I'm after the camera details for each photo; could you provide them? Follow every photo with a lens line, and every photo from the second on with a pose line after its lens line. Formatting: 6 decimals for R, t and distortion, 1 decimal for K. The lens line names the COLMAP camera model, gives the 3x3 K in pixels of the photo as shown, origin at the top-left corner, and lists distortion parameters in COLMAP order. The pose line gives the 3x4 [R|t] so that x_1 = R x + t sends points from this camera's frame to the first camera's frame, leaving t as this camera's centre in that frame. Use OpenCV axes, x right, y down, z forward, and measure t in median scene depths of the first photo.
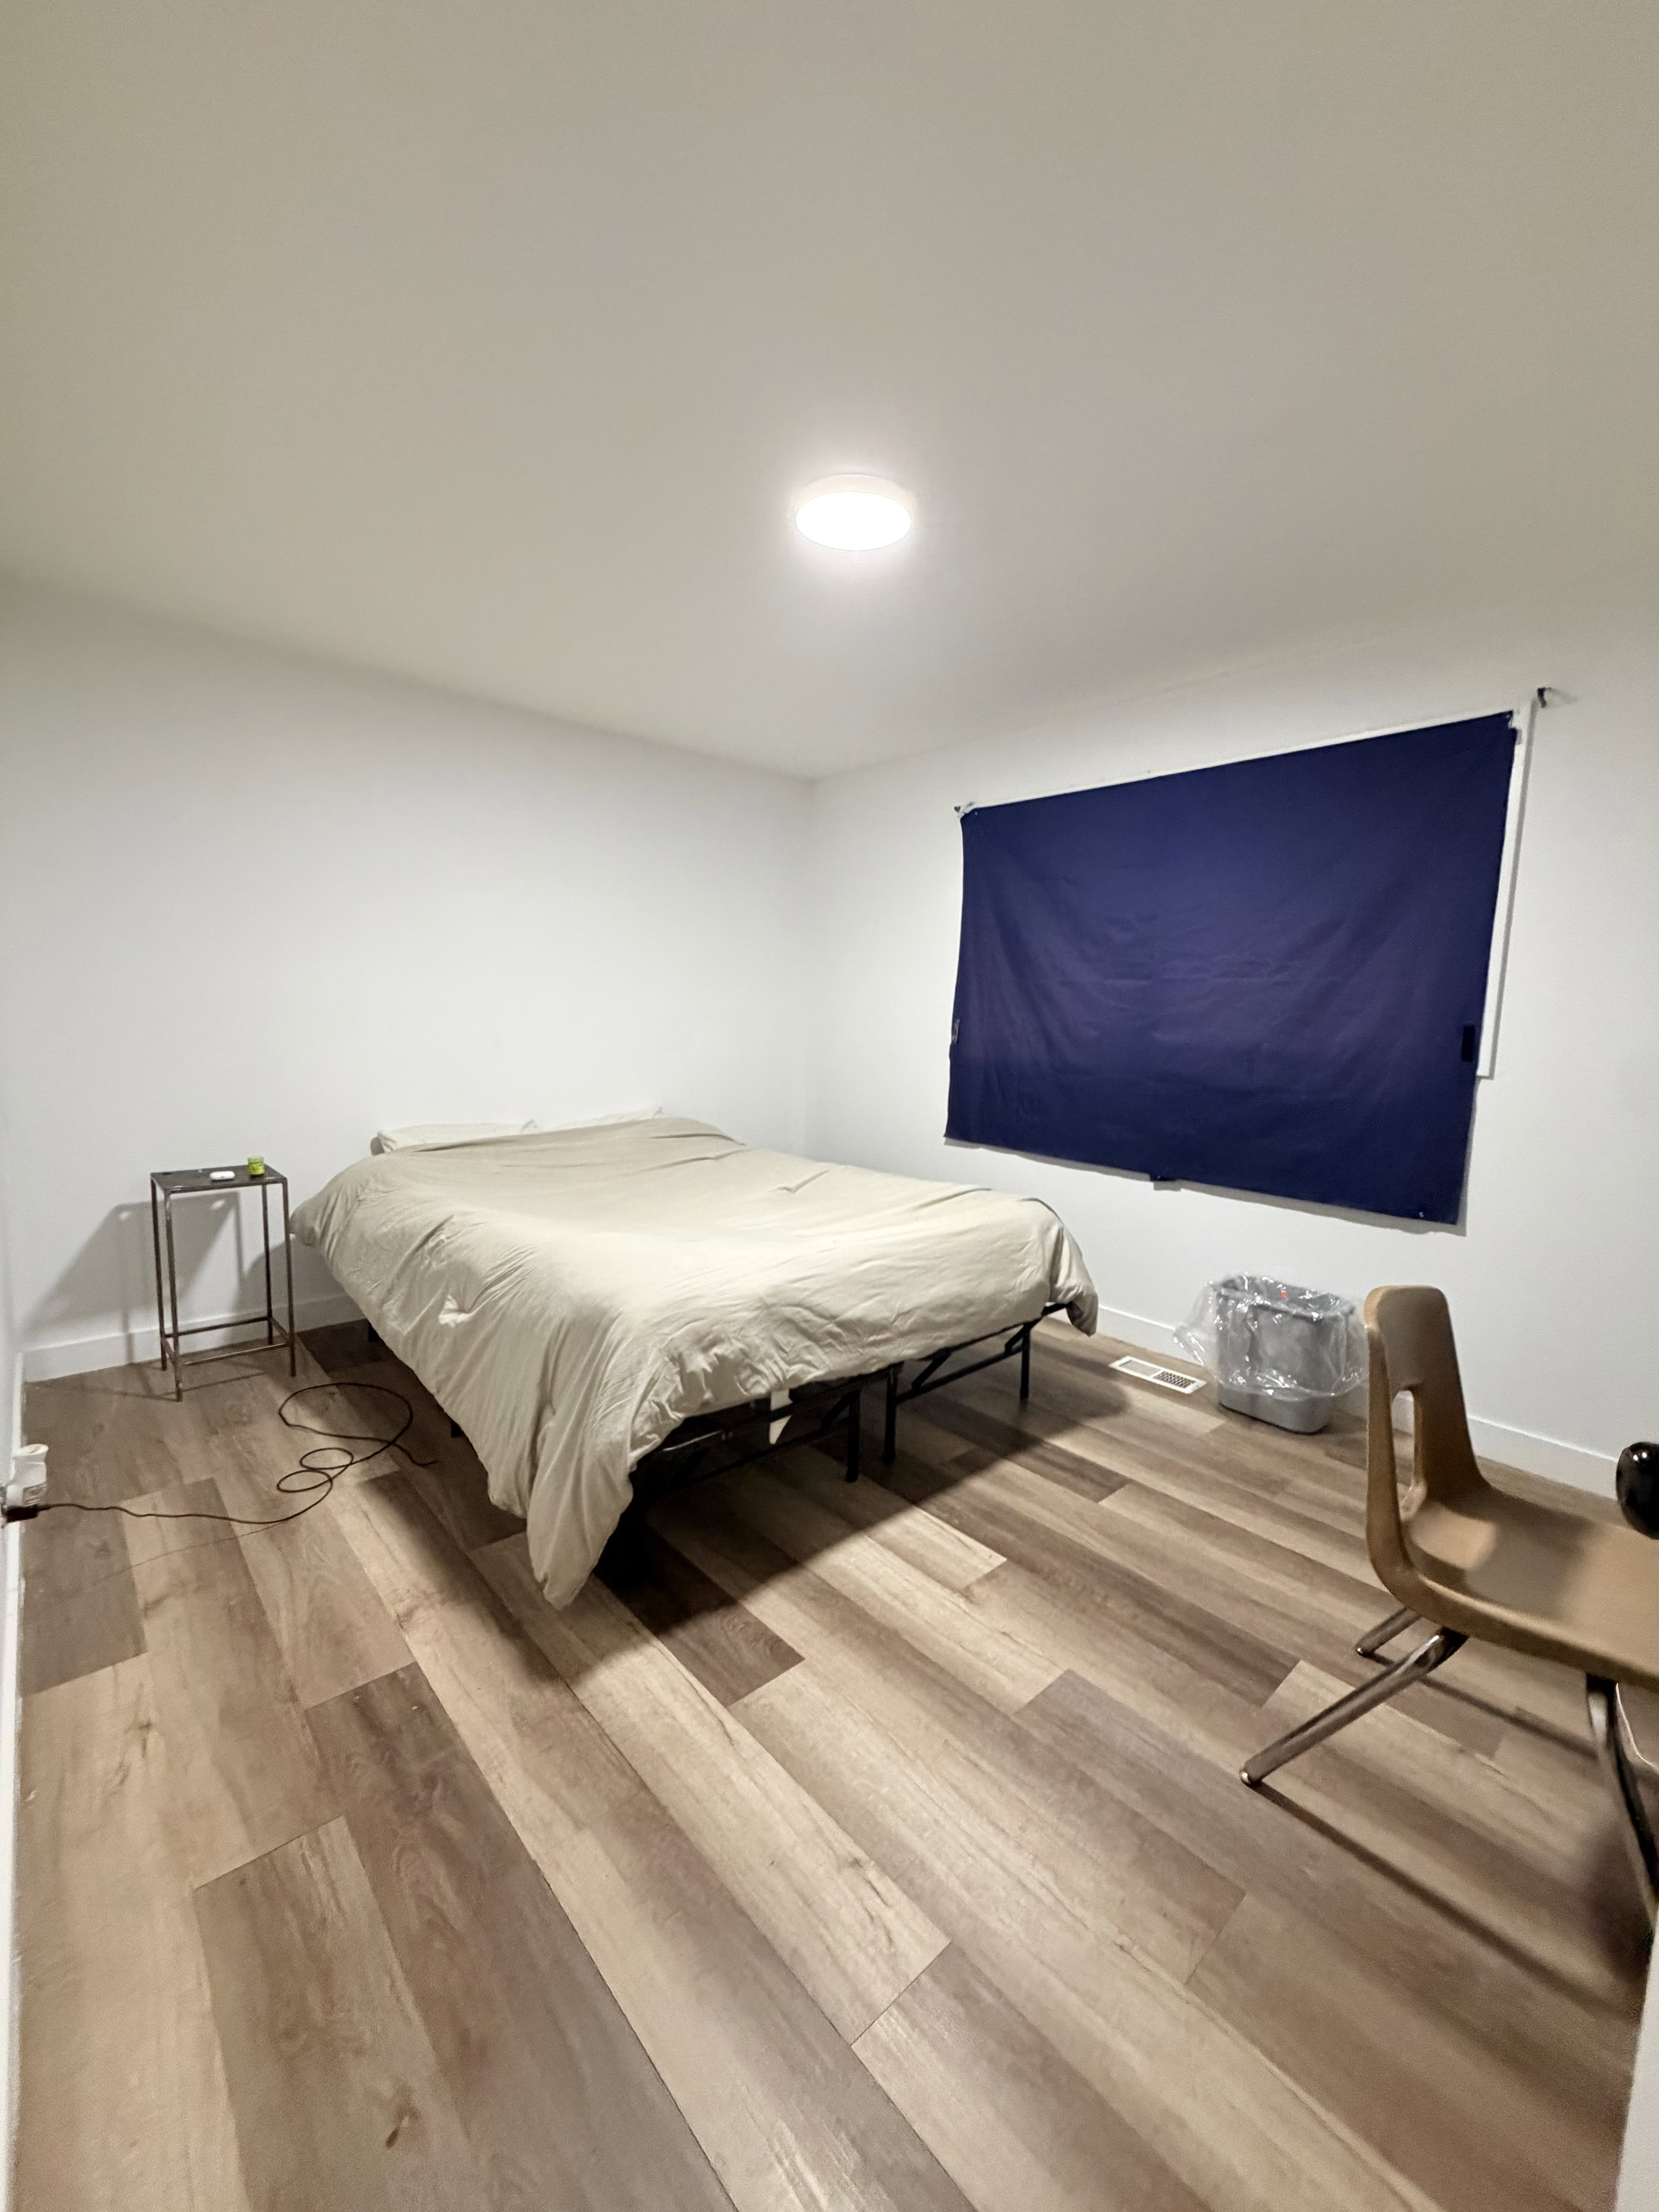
lens RADIAL K [[884.5, 0, 830.0], [0, 884.5, 1108.9], [0, 0, 1]] dist [0.000190, 0.000236]
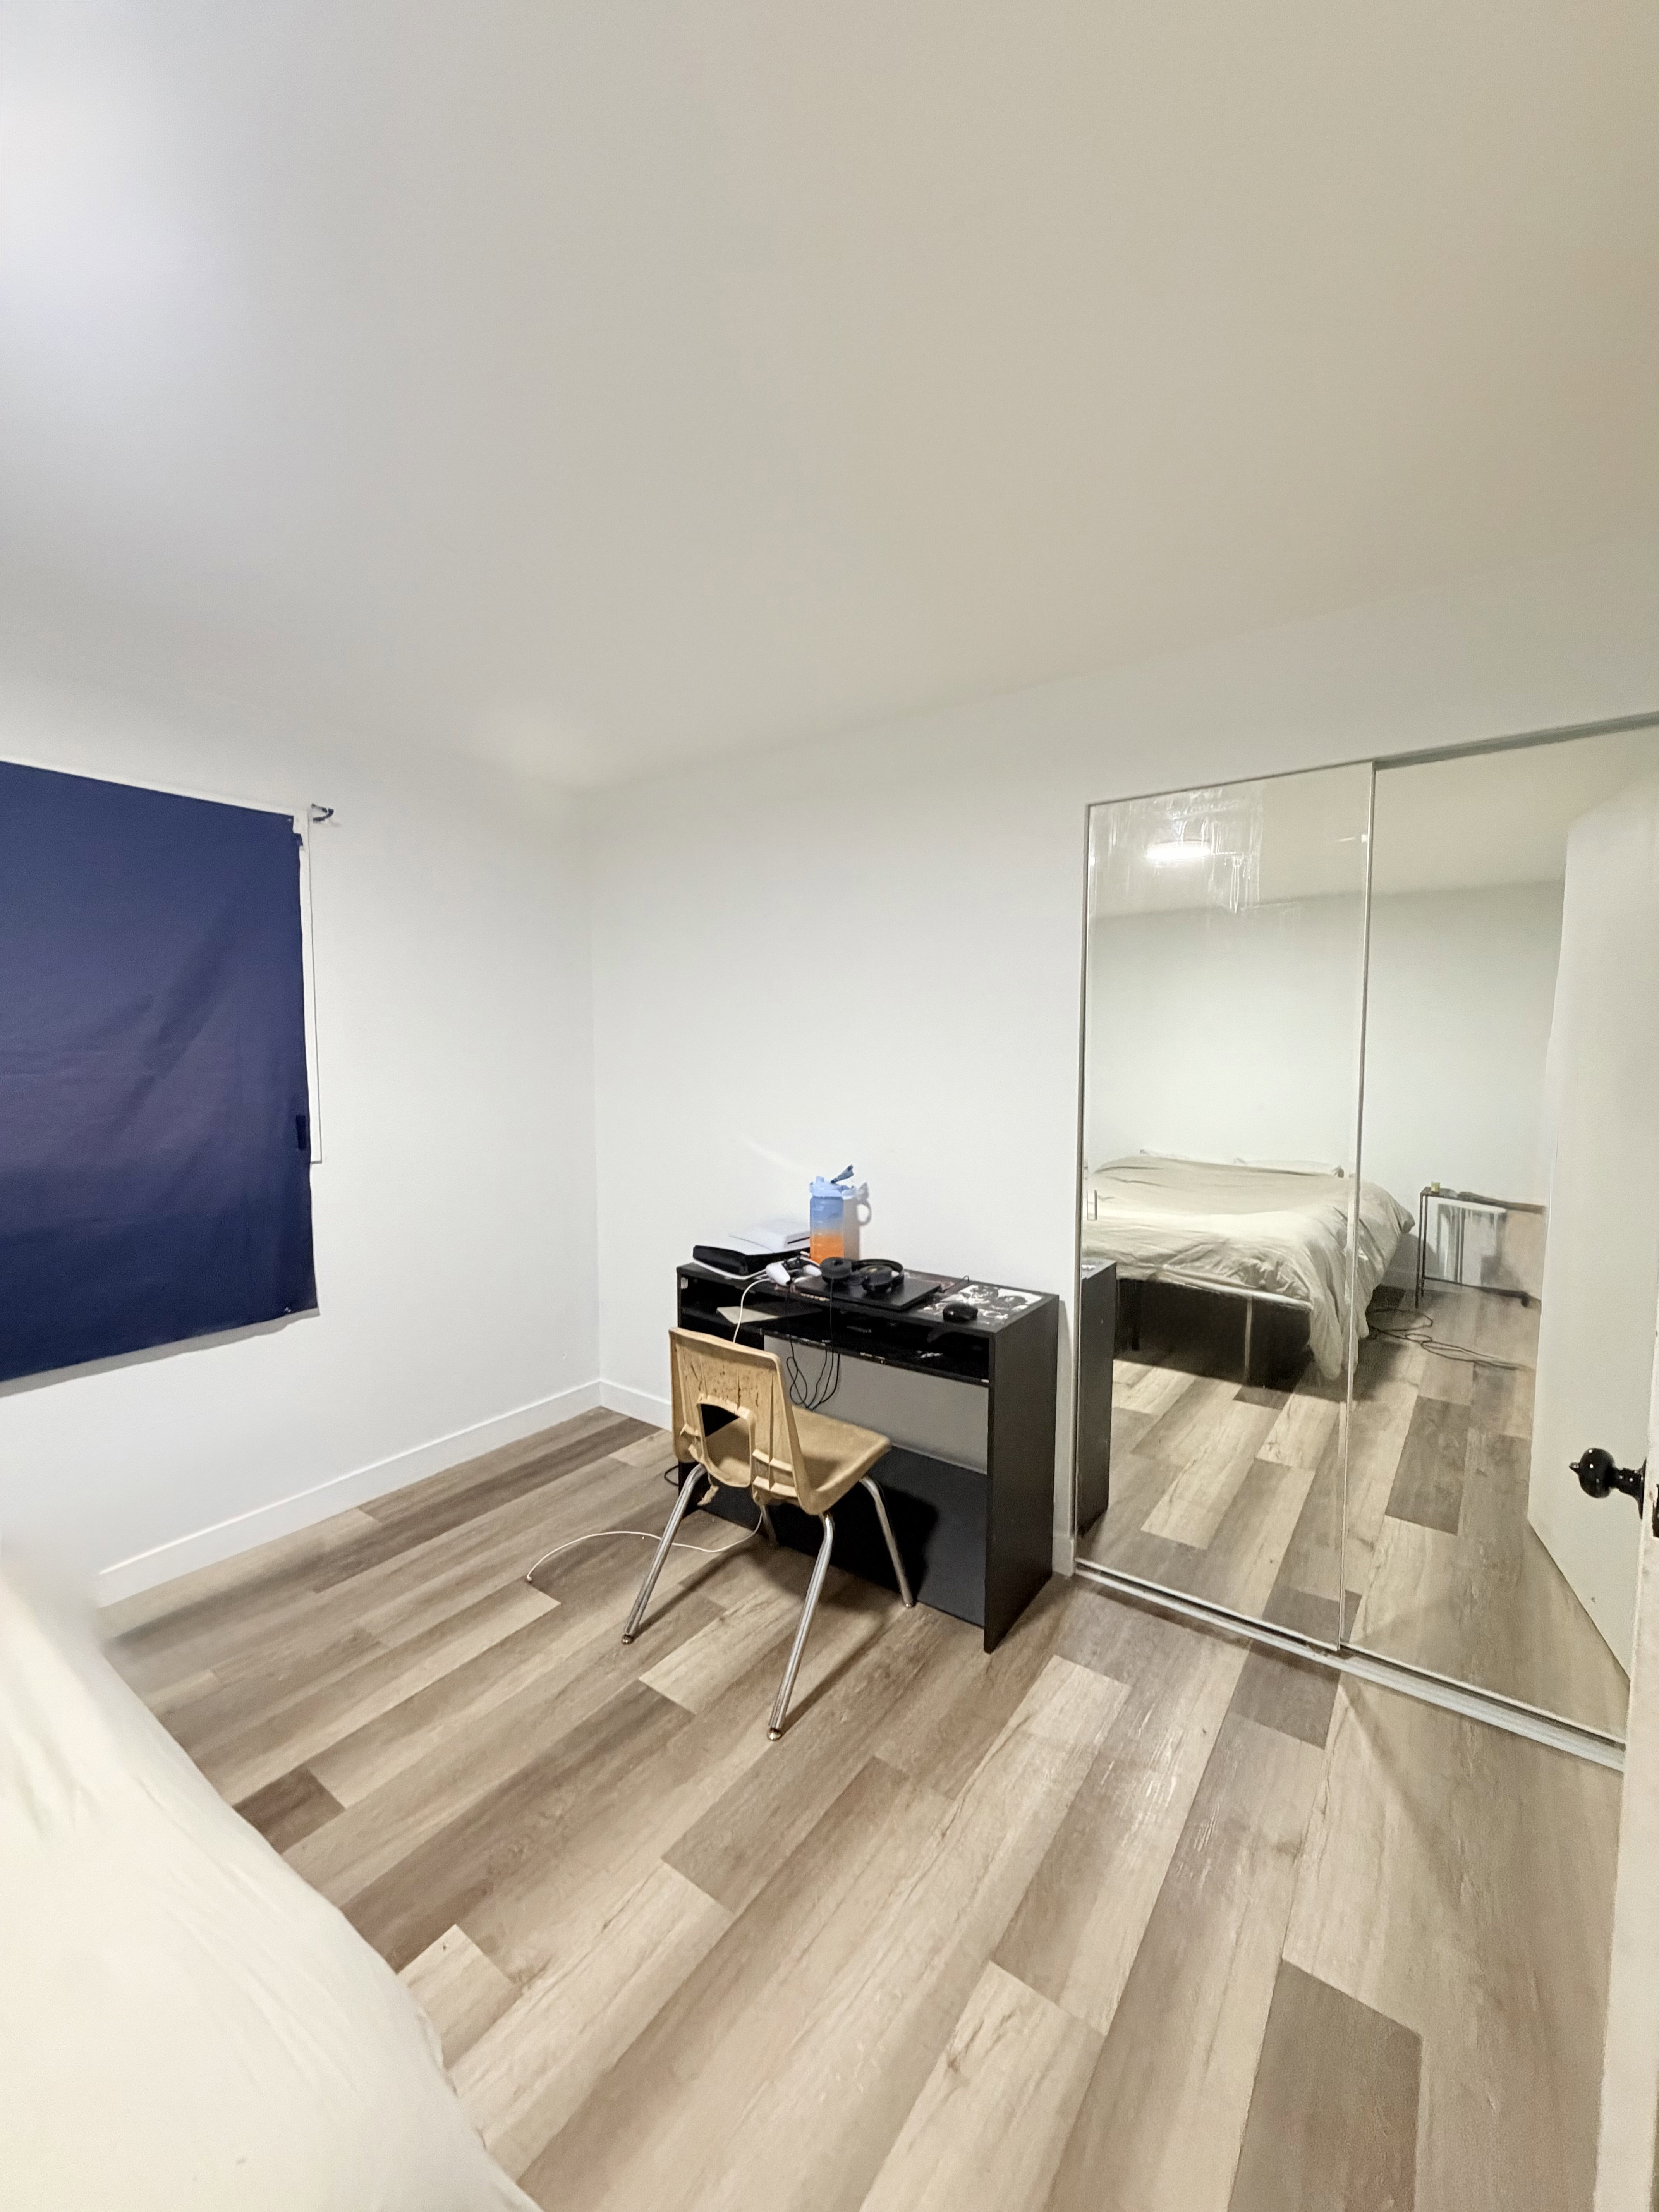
lens RADIAL K [[884.5, 0, 830.0], [0, 884.5, 1108.9], [0, 0, 1]] dist [0.000190, 0.000236]
pose [[-0.207947, -0.105942, 0.972386, -0.638041], [0.101840, 0.986369, 0.129245, -0.273856], [-0.972824, 0.125904, -0.194324, 0.965317]]
